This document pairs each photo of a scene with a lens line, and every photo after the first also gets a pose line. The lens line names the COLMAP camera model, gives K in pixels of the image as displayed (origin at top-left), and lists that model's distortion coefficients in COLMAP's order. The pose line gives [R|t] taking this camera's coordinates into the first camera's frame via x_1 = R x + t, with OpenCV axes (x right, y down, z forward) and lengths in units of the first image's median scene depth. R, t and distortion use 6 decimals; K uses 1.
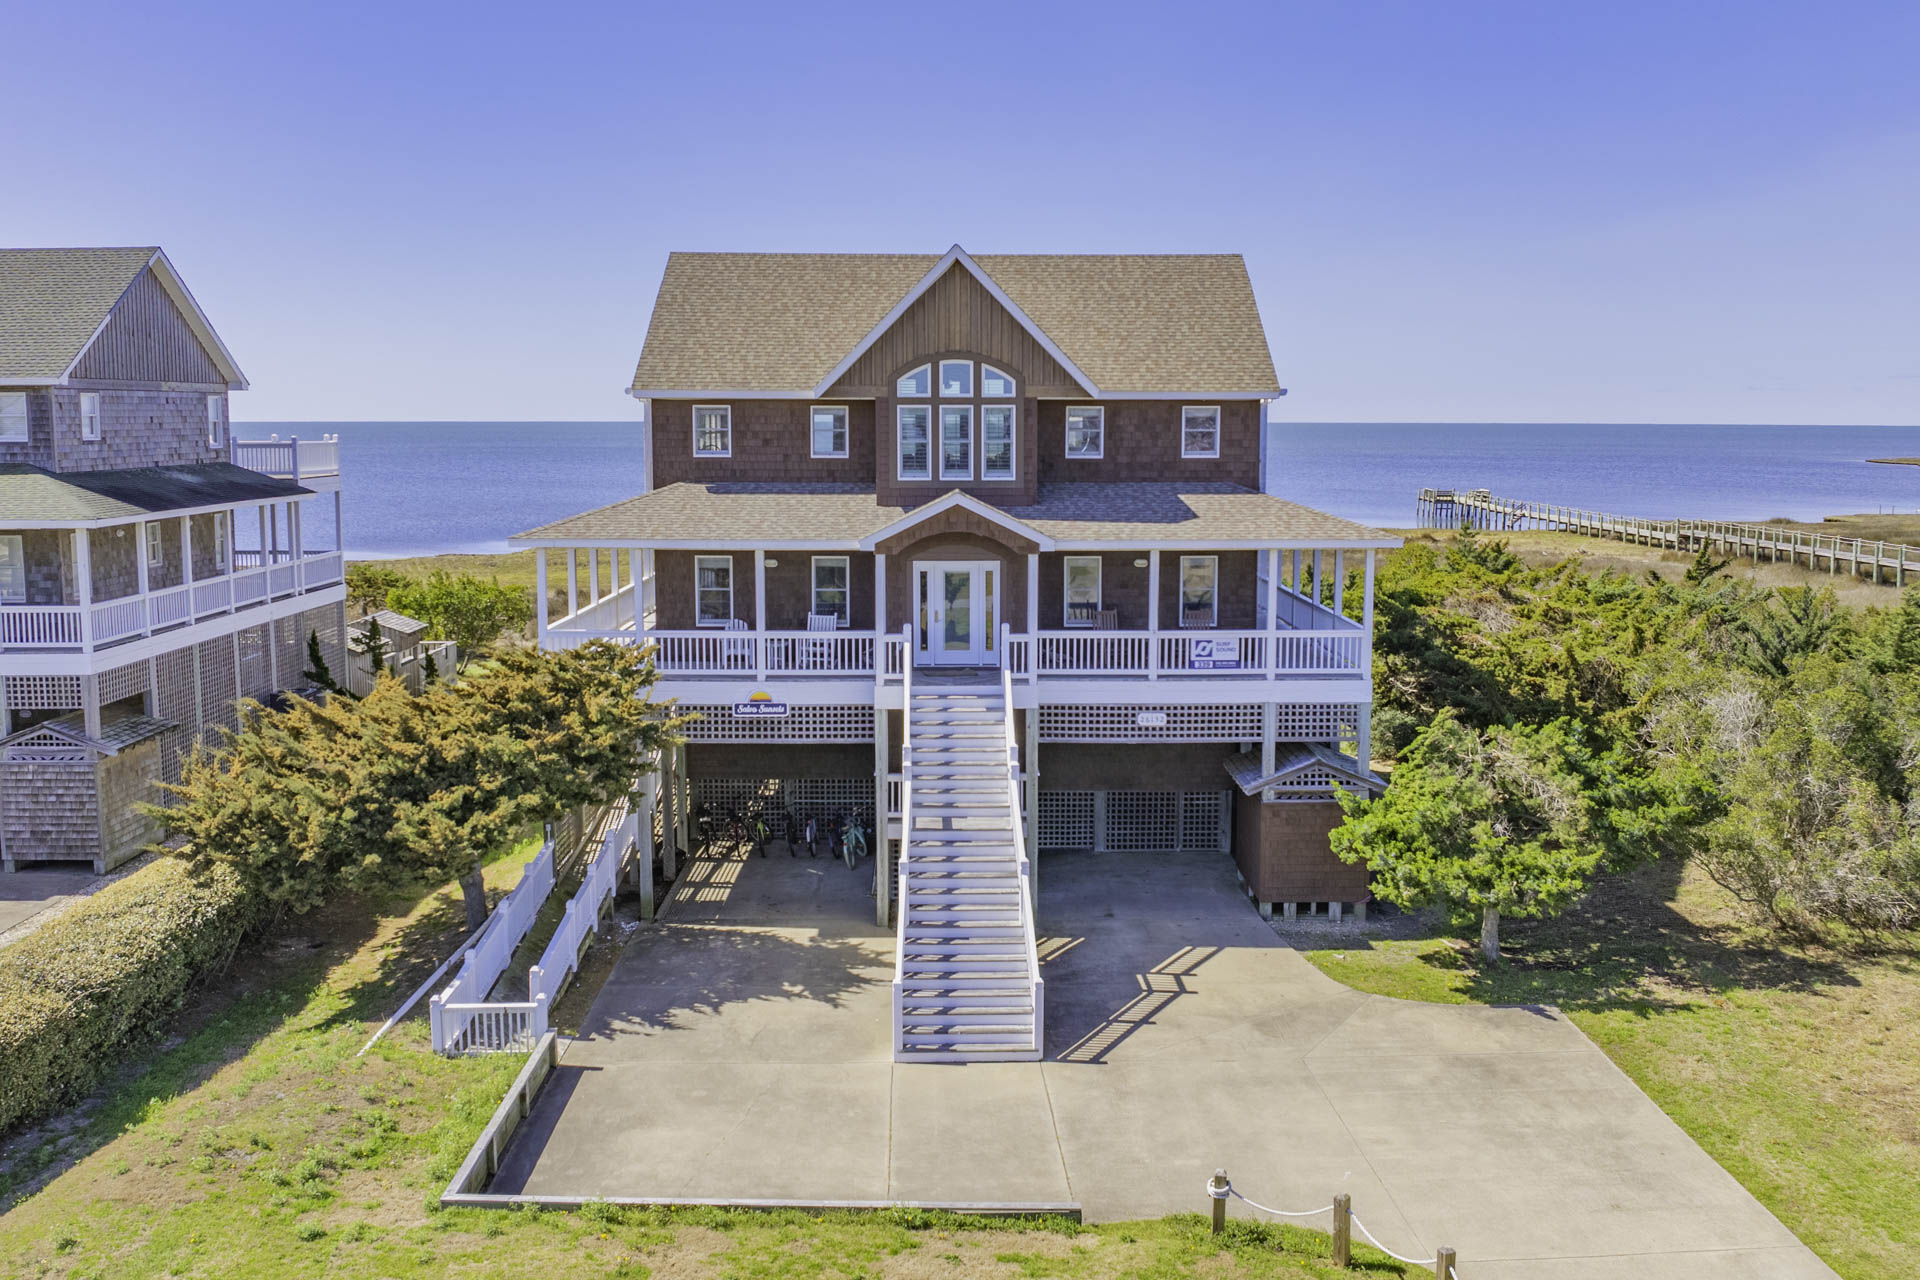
lens RADIAL K [[1628.3, 0, 964.9], [0, 1628.3, 595.2], [0, 0, 1]] dist [-0.033482, -0.005698]
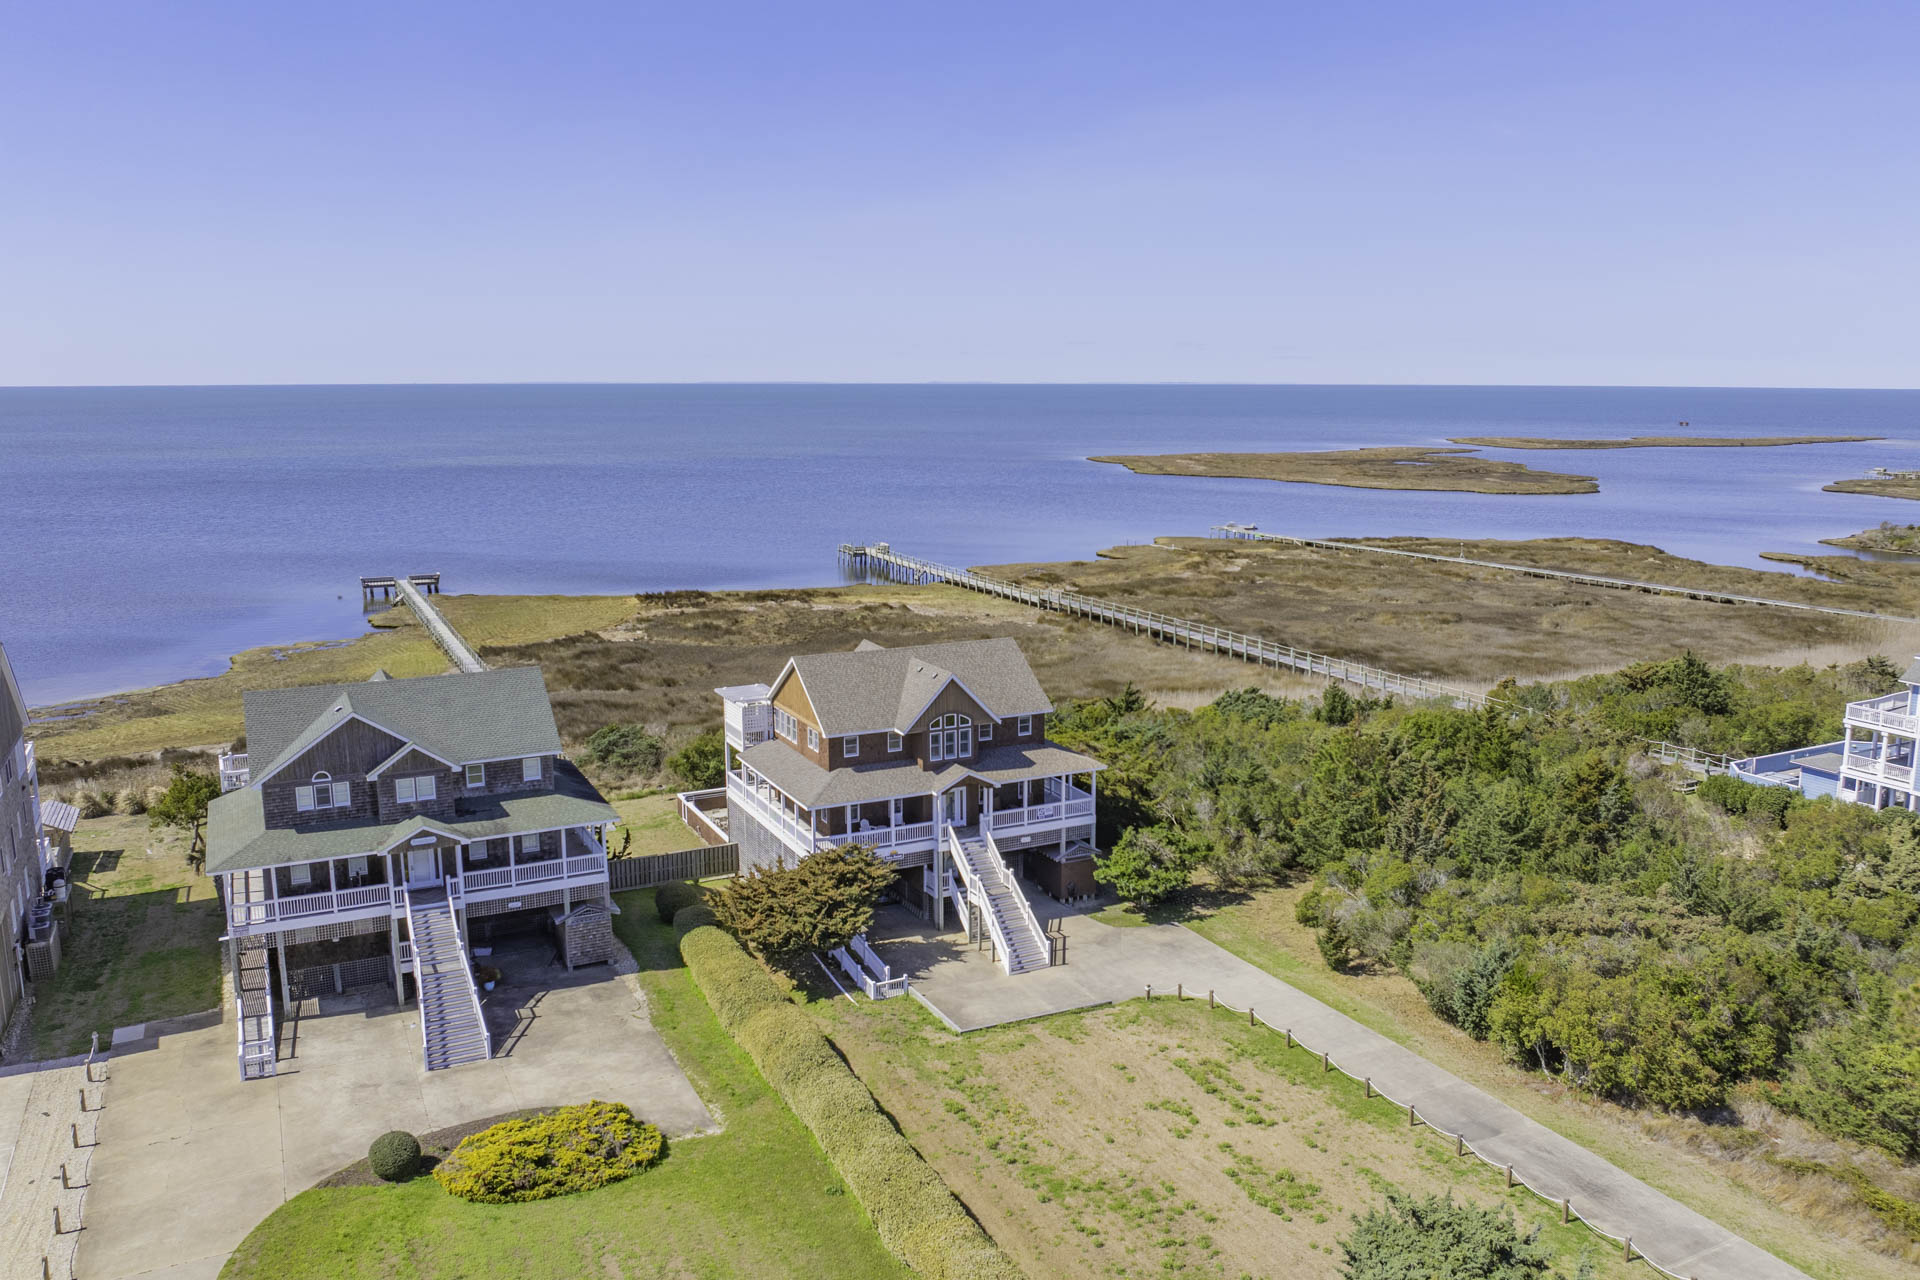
lens RADIAL K [[1529.0, 0, 960.0], [0, 1529.0, 640.0], [0, 0, 1]] dist [-0.009537, 0.002241]
pose [[0.900813, -0.085121, 0.425782, -1.048762], [0.052407, 0.994742, 0.087989, -0.488700], [-0.431033, -0.056948, 0.900537, -1.241687]]
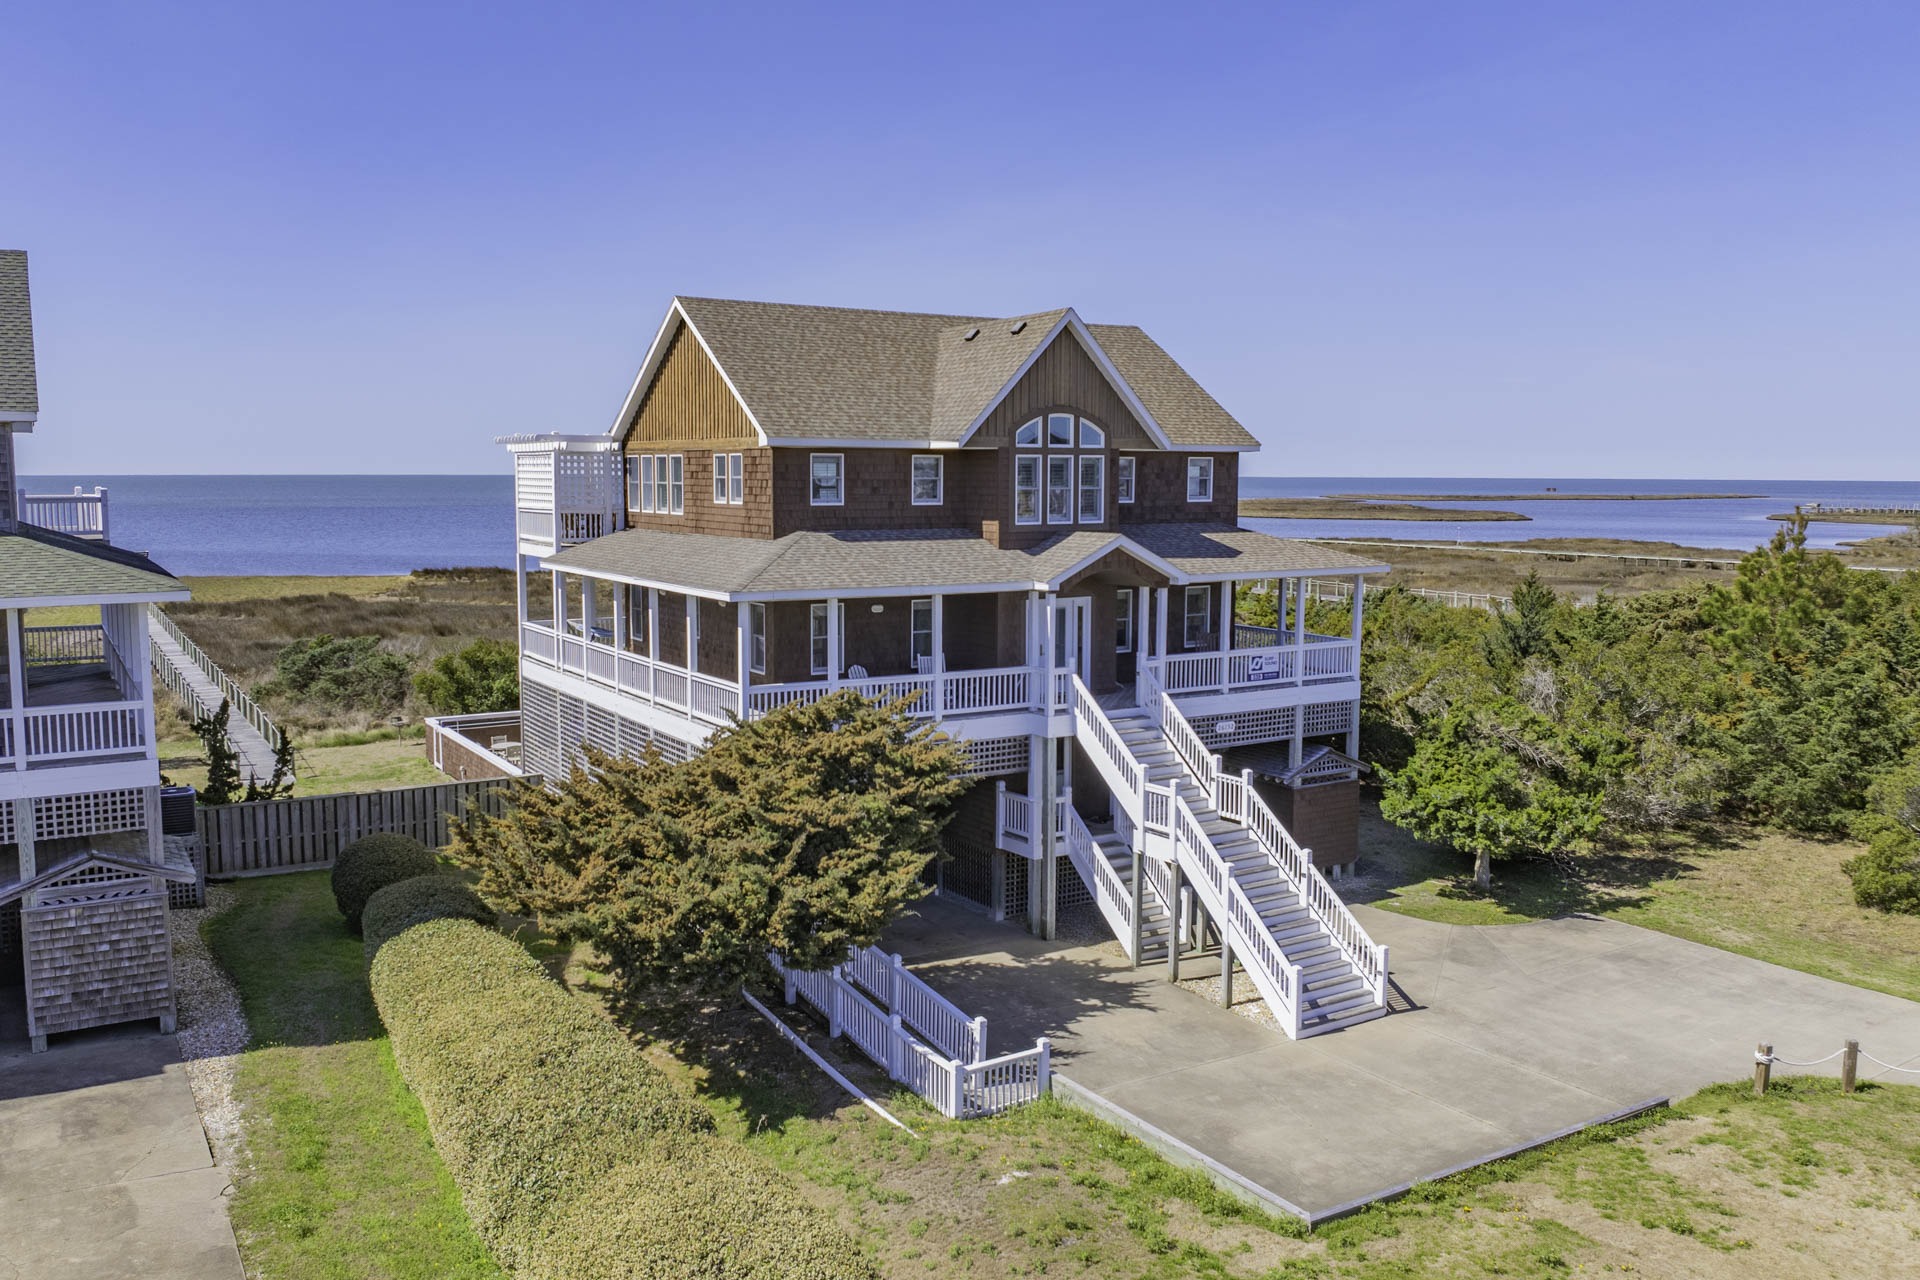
lens RADIAL K [[1513.2, 0, 884.3], [0, 1513.2, 632.7], [0, 0, 1]] dist [-0.033675, -0.006268]
pose [[0.867407, -0.052032, 0.494871, -0.627940], [0.053458, 0.998506, 0.011284, -0.016085], [-0.494719, 0.016667, 0.868893, 0.184234]]
